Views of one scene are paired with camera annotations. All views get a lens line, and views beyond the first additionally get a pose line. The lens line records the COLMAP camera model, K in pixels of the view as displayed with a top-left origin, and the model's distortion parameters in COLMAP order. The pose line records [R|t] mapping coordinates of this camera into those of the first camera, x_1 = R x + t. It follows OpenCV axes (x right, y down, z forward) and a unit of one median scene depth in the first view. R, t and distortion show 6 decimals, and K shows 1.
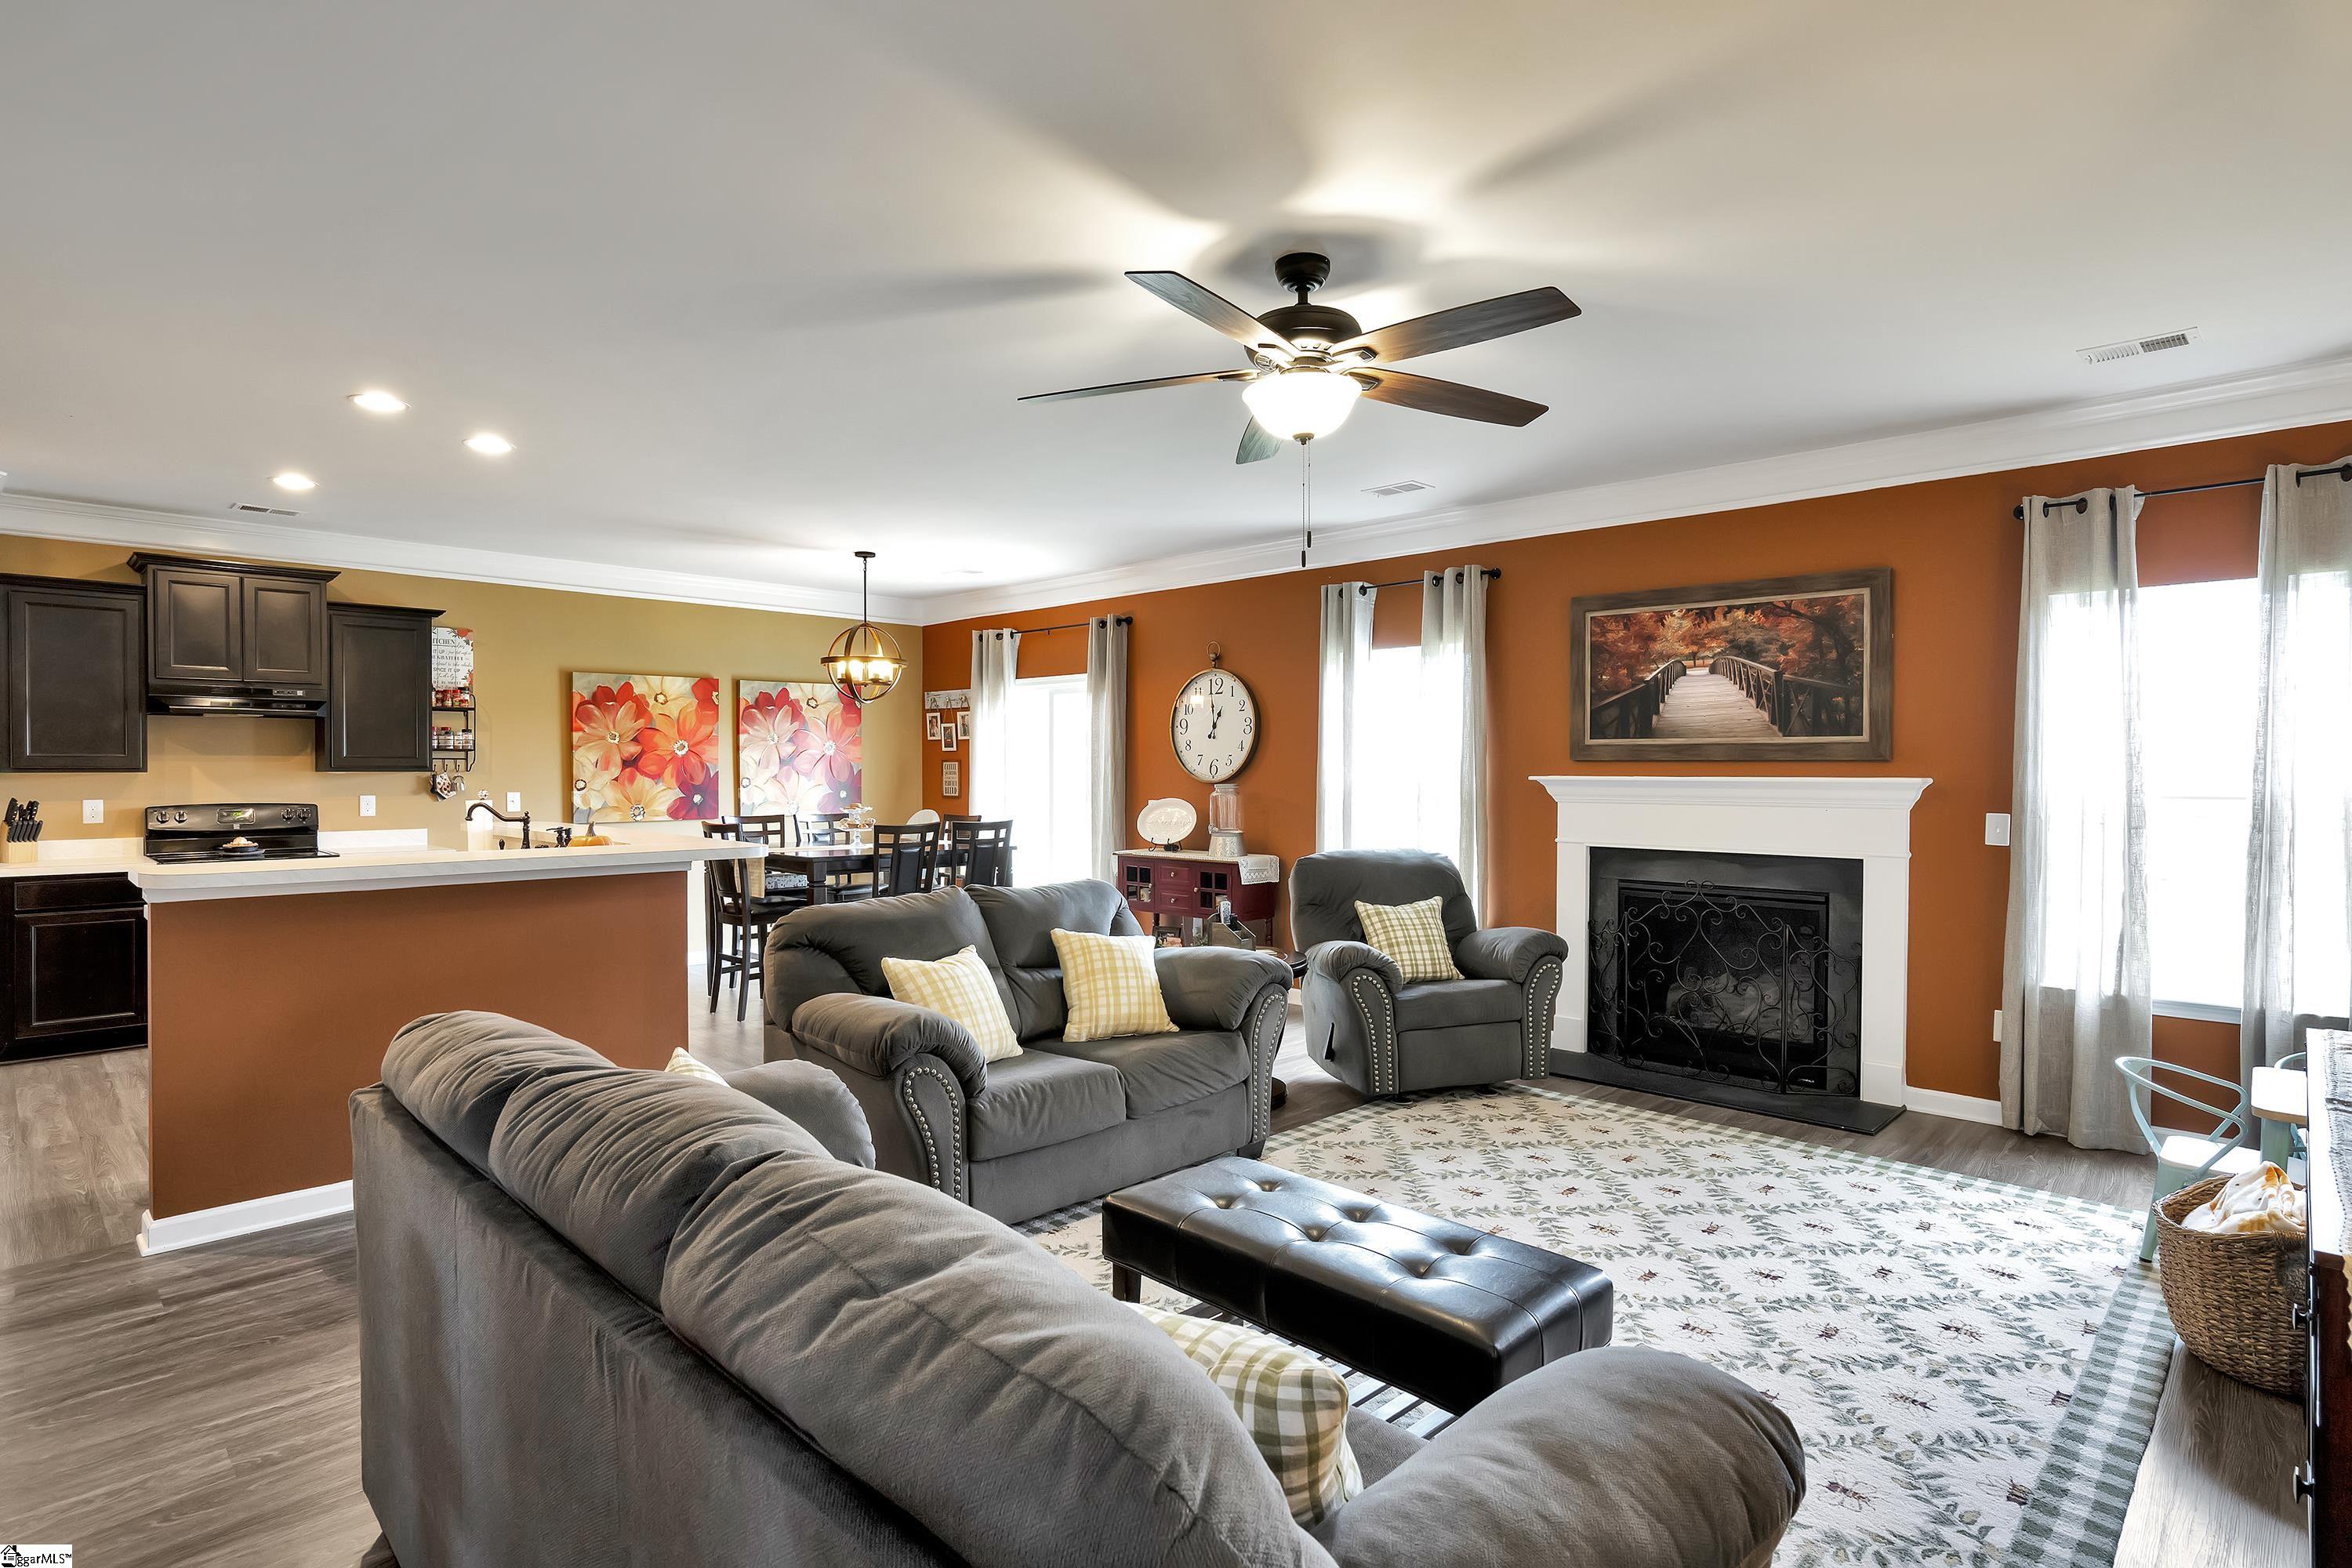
lens RADIAL K [[1201.3, 0, 1146.8], [0, 1201.3, 774.6], [0, 0, 1]] dist [-0.011912, 0.009448]
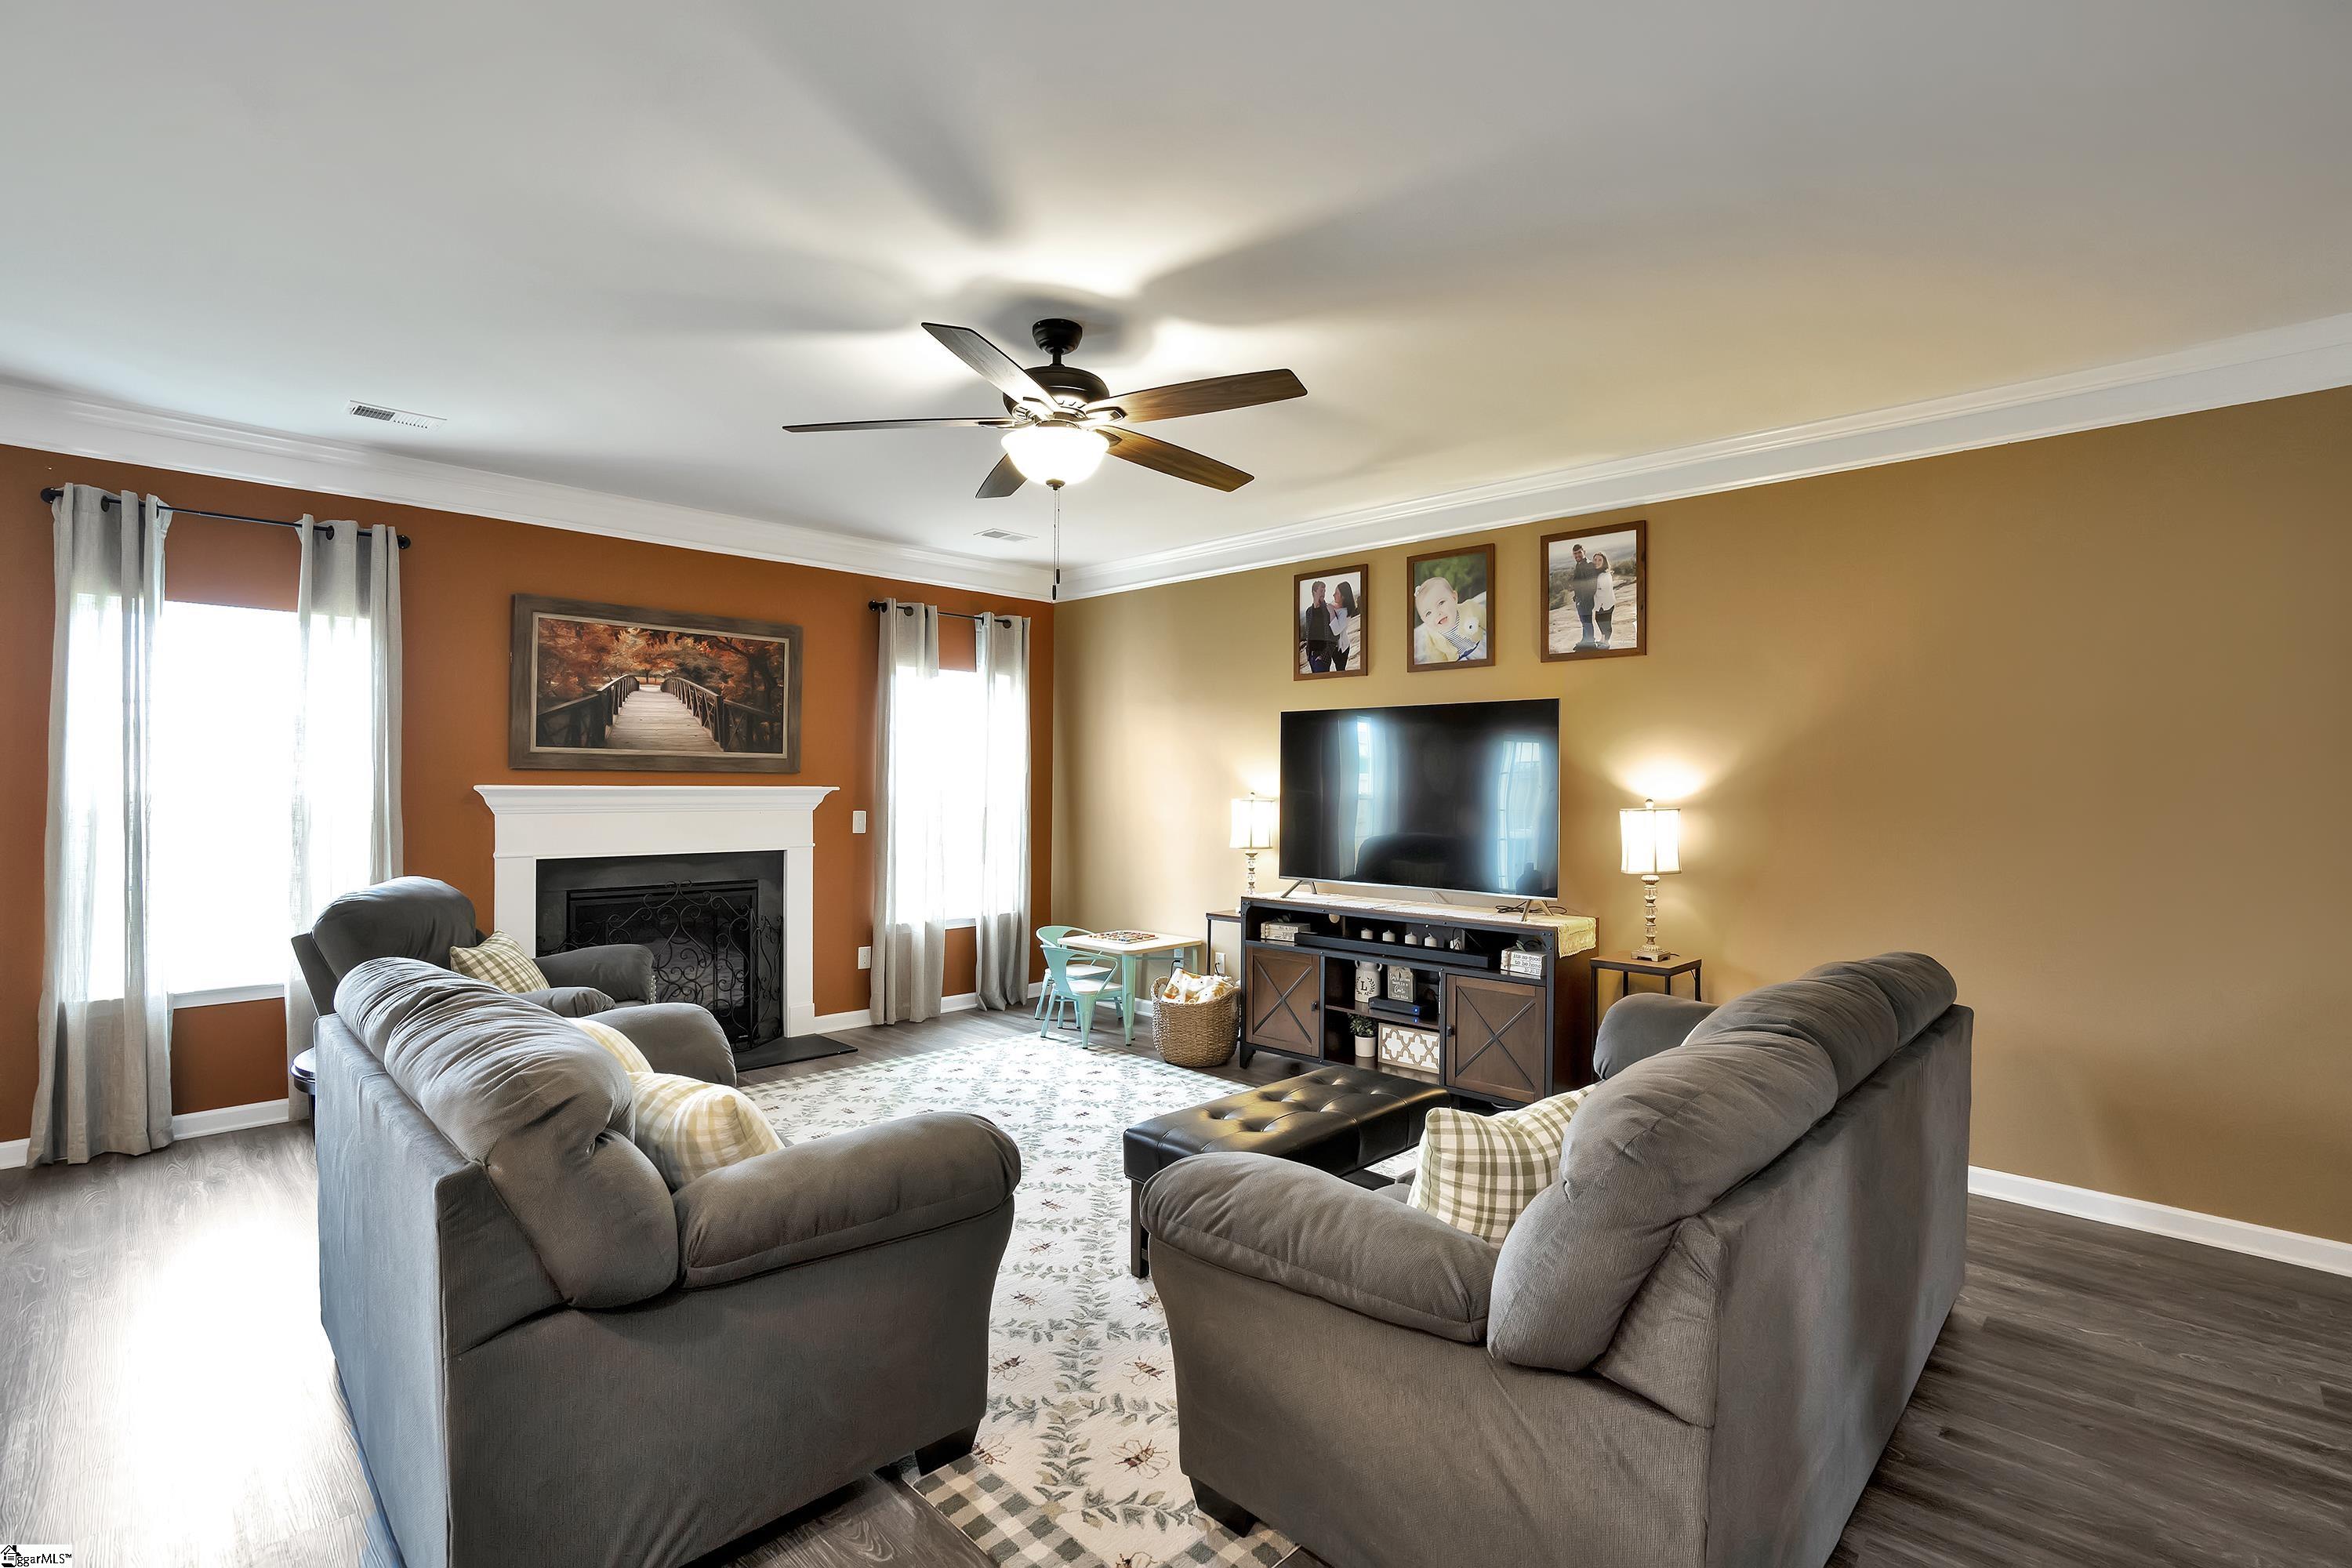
lens RADIAL K [[1107.6, 0, 1190.2], [0, 1107.6, 777.1], [0, 0, 1]] dist [-0.039281, 0.001476]
pose [[-0.013108, 0.004091, 0.999906, -0.563272], [-0.001672, 0.999990, -0.004113, -0.003055], [-0.999913, -0.001726, -0.013101, 0.559605]]
